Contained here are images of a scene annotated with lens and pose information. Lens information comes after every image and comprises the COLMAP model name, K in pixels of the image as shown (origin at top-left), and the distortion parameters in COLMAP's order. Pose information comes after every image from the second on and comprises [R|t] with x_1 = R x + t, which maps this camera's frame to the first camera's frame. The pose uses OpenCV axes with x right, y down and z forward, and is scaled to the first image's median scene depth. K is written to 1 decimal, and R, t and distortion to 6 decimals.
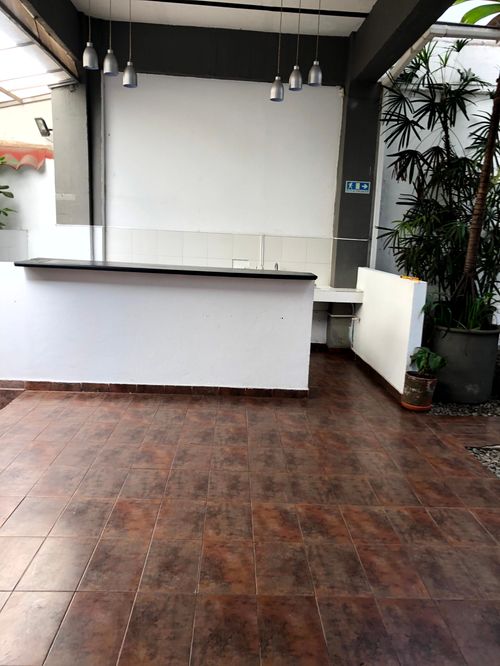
lens RADIAL K [[552.9, 0, 250.6], [0, 552.9, 333.1], [0, 0, 1]] dist [0.038412, 0.005993]
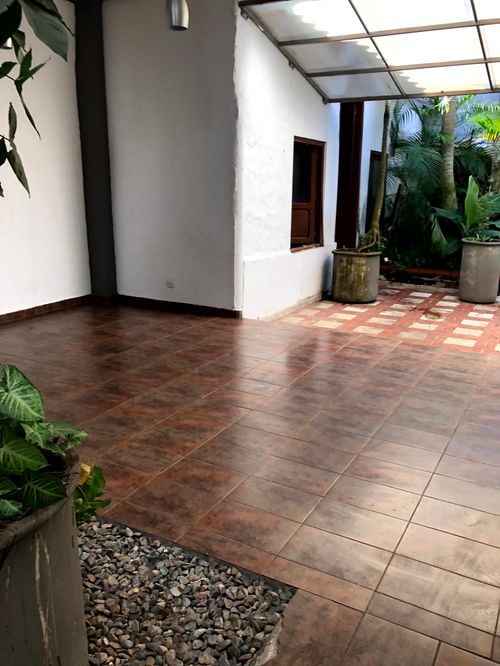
lens RADIAL K [[552.9, 0, 256.1], [0, 552.9, 330.8], [0, 0, 1]] dist [0.038412, 0.005993]
pose [[-0.516168, 0.152532, -0.842796, 1.162915], [-0.190360, 0.938972, 0.286523, -0.199295], [0.835065, 0.308328, -0.455631, 1.696714]]
